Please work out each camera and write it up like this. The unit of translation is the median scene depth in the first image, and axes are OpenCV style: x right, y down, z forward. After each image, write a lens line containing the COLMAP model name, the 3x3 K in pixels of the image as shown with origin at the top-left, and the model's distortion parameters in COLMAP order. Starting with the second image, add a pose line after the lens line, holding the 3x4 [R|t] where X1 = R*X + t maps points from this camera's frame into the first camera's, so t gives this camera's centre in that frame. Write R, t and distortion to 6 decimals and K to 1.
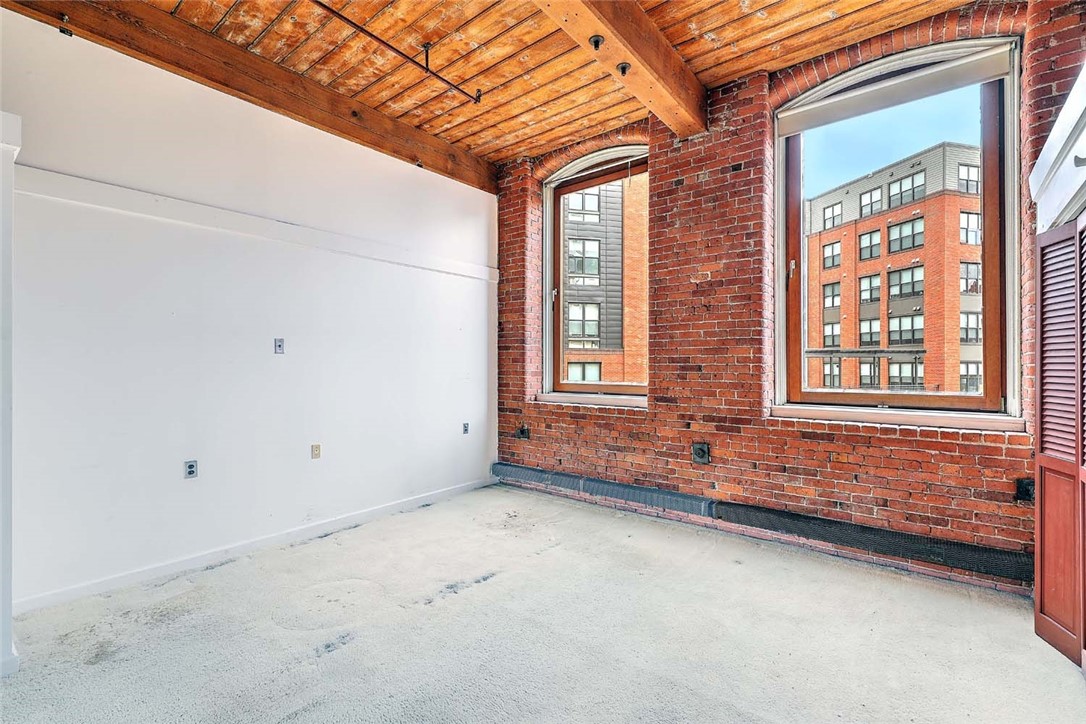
lens RADIAL K [[492.3, 0, 537.3], [0, 492.3, 363.2], [0, 0, 1]] dist [0.005618, -0.001088]
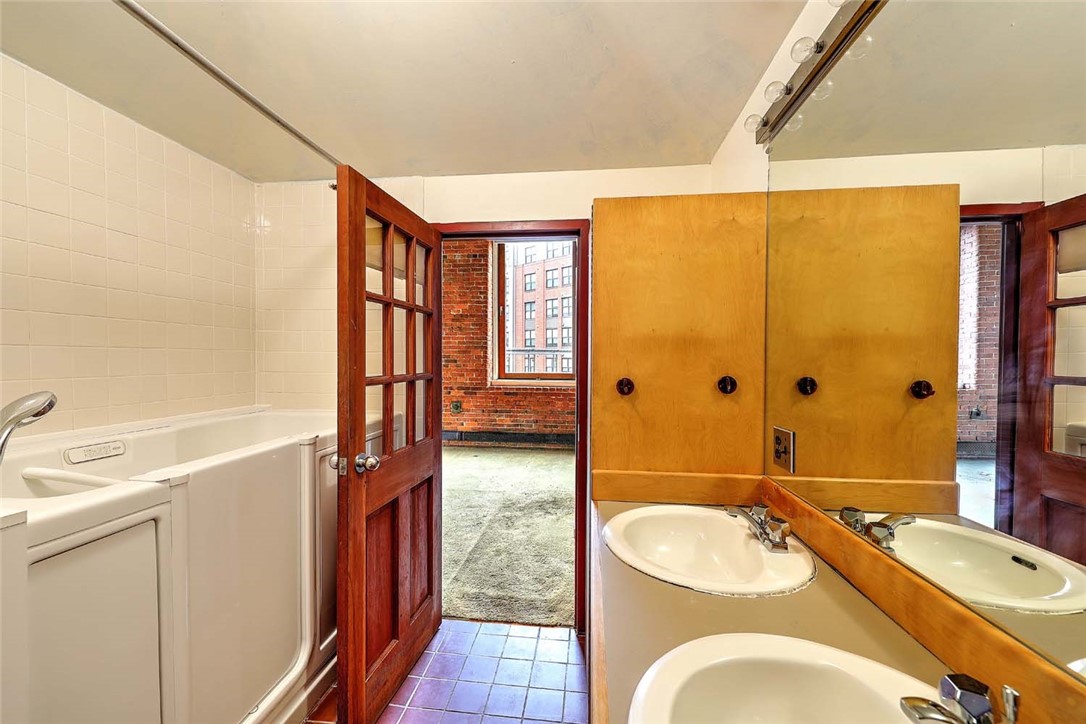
lens RADIAL K [[446.2, 0, 539.9], [0, 446.2, 364.2], [0, 0, 1]] dist [0.004262, -0.003076]
pose [[0.851357, -0.001234, 0.524586, -0.263485], [-0.006769, 0.999888, 0.013338, -0.002742], [-0.524544, -0.014906, 0.851253, -0.553928]]
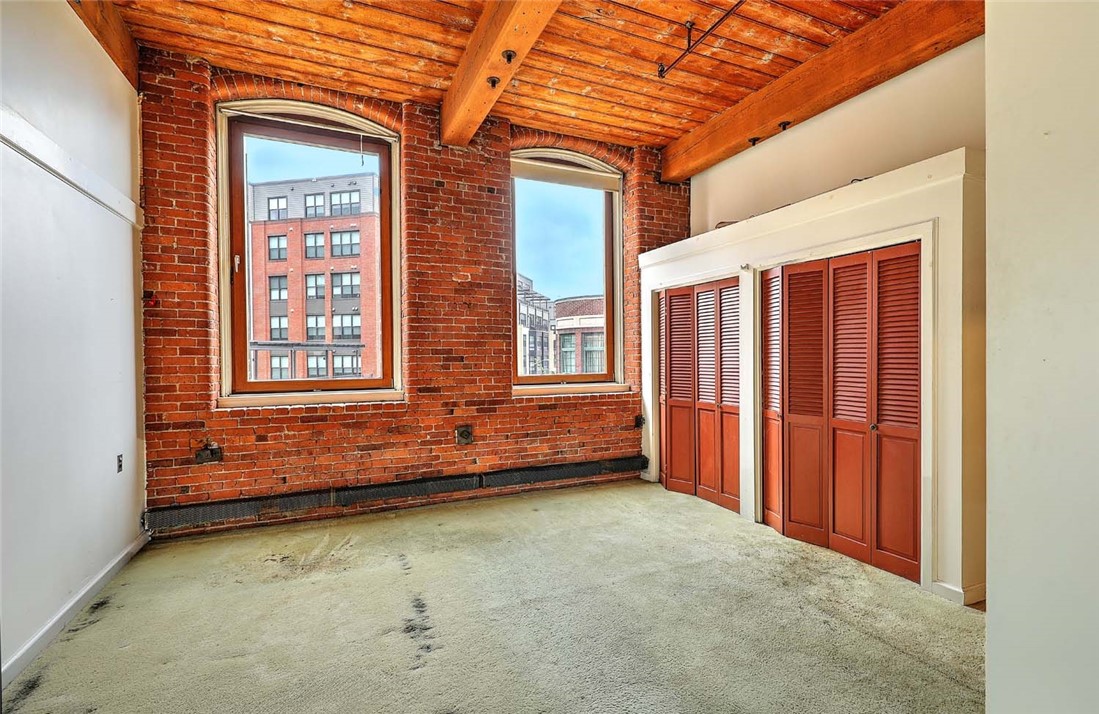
lens RADIAL K [[518.9, 0, 543.8], [0, 518.9, 358.8], [0, 0, 1]] dist [0.009743, -0.001119]
pose [[0.433490, -0.008647, 0.901117, -0.618133], [0.004660, 0.999962, 0.007353, 0.002015], [-0.901146, 0.001012, 0.433514, 0.311825]]
